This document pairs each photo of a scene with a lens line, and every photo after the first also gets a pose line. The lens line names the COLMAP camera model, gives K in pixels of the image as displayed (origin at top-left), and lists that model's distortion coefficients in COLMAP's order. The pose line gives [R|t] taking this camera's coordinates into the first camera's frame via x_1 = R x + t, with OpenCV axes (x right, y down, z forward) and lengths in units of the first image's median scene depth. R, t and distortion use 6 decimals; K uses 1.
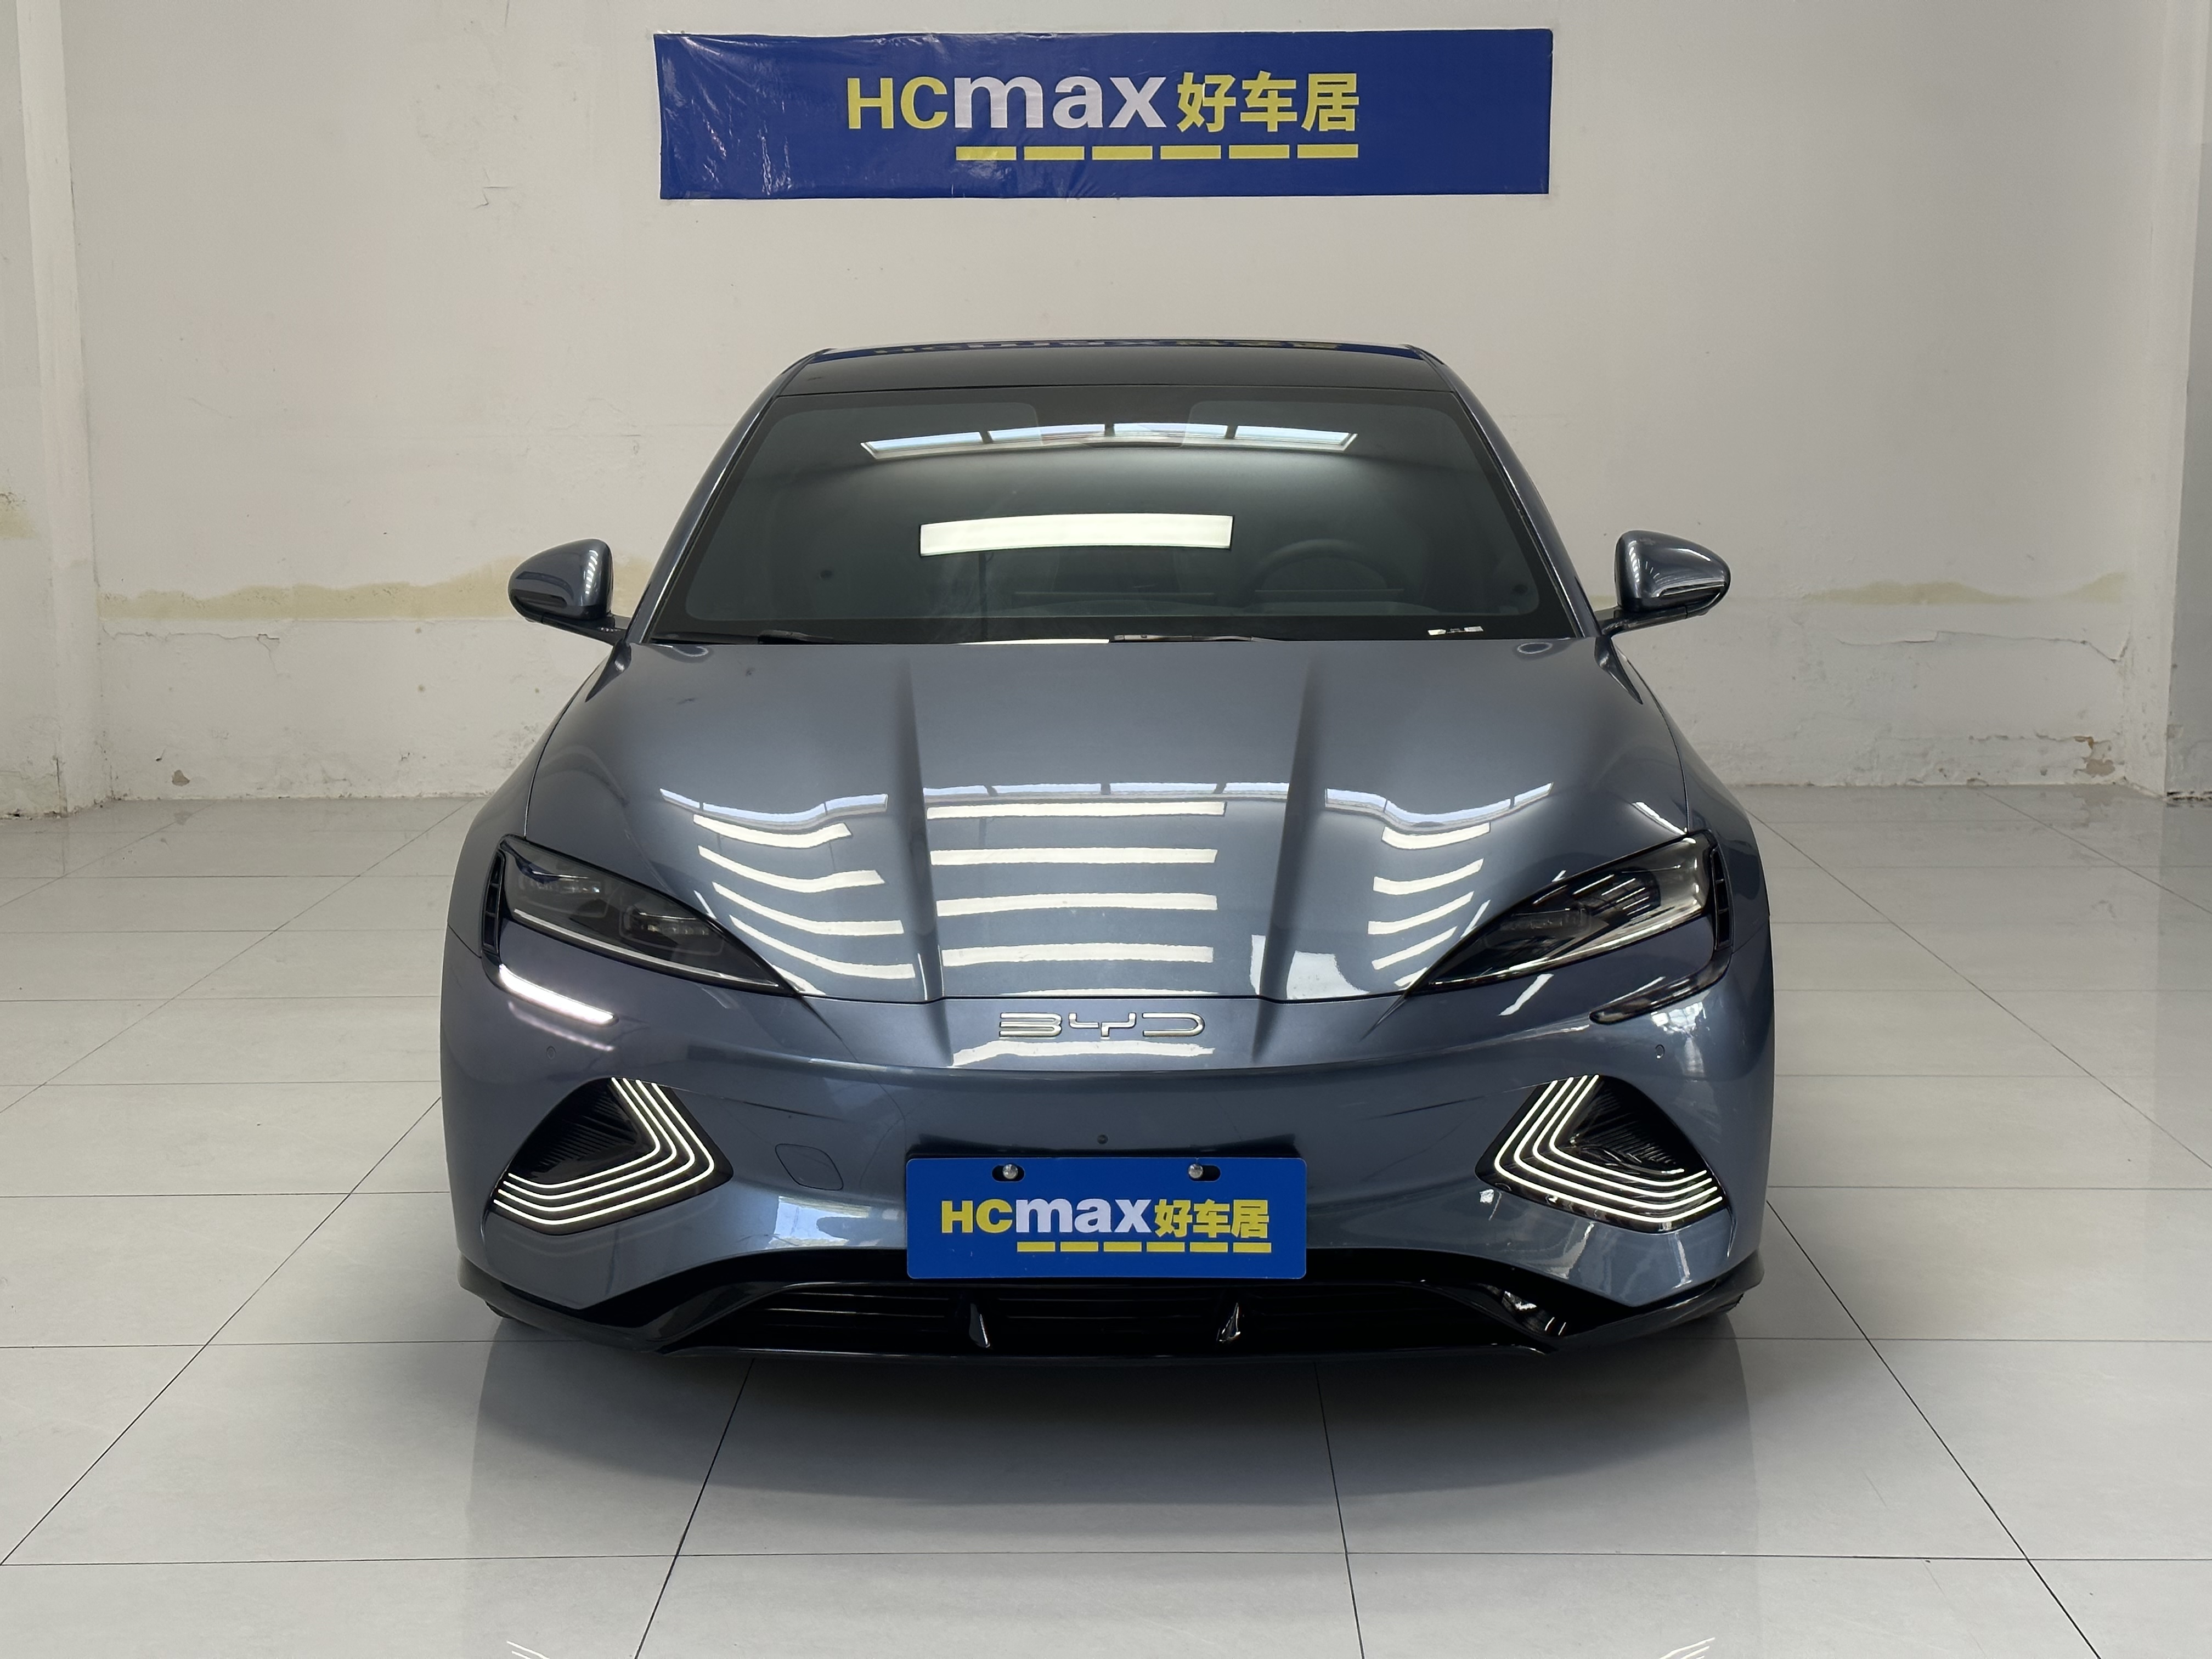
lens RADIAL K [[3042.7, 0, 1095.8], [0, 3042.7, 817.0], [0, 0, 1]] dist [0.225036, -0.486344]
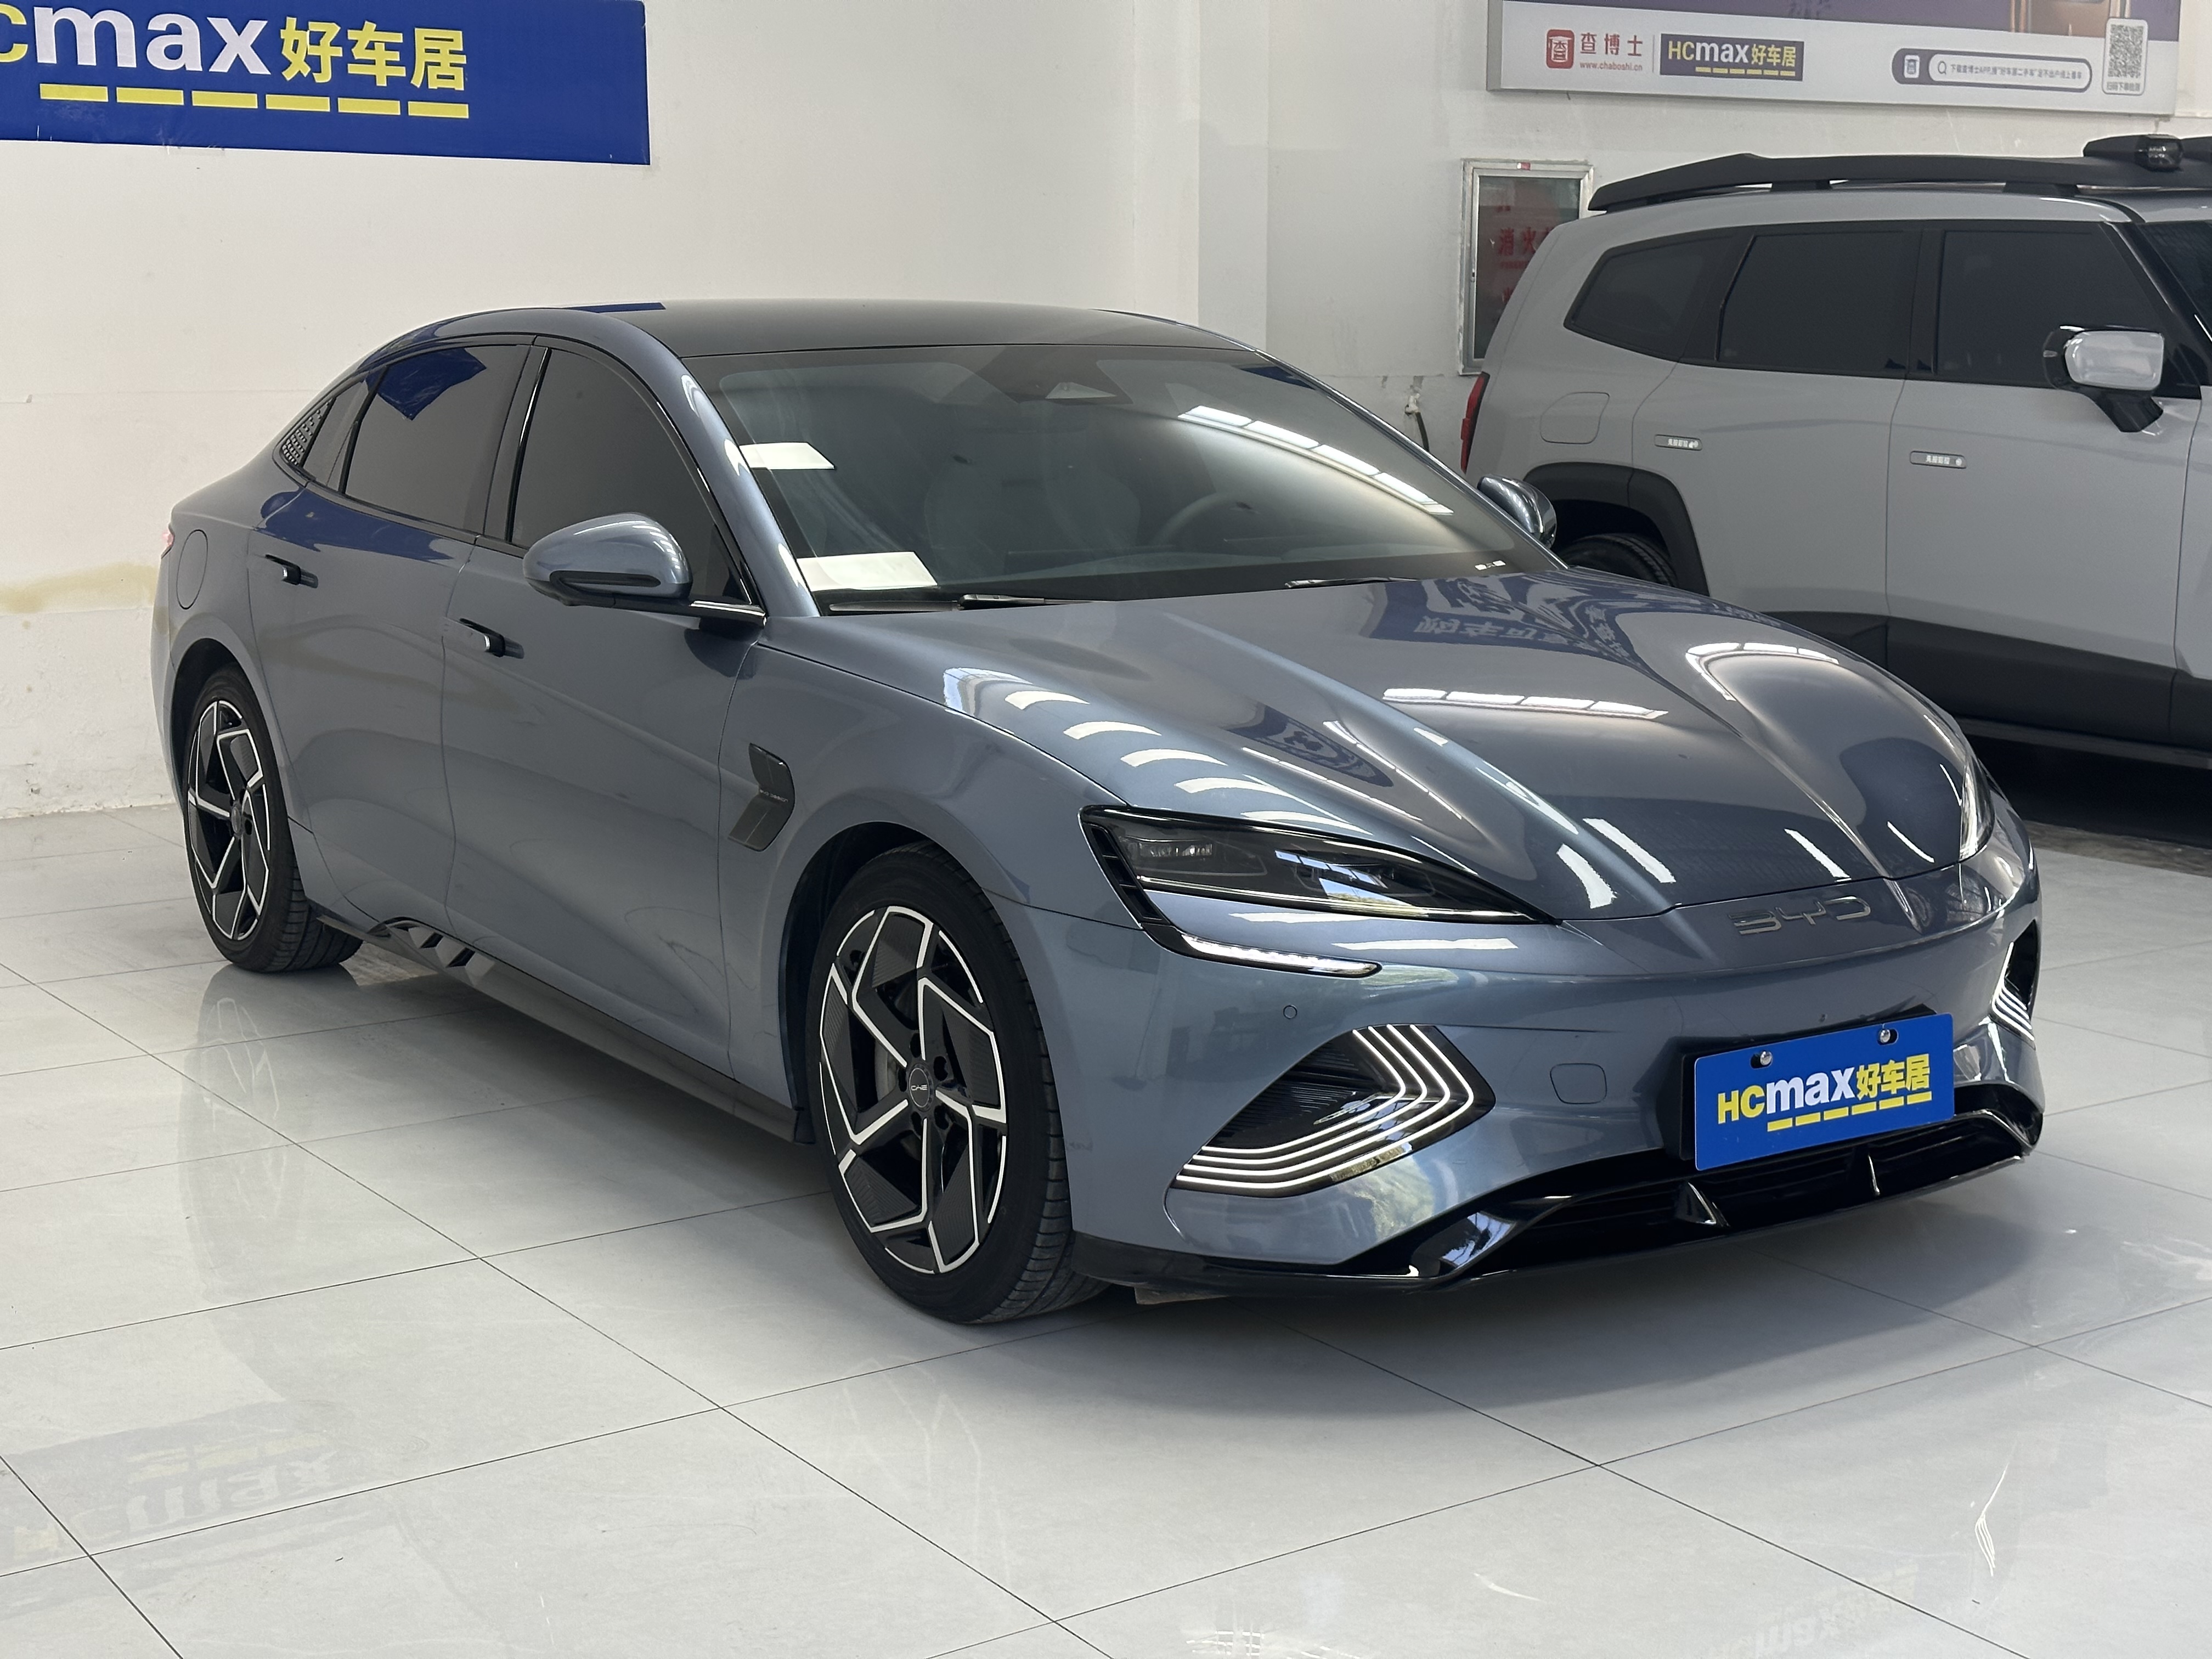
lens RADIAL K [[3042.7, 0, 1095.8], [0, 3042.7, 817.0], [0, 0, 1]] dist [0.225036, -0.486344]
pose [[0.822689, -0.090440, 0.561251, -0.319286], [0.087614, 0.995640, 0.032013, -0.009445], [-0.561700, 0.022837, 0.827026, 0.089534]]
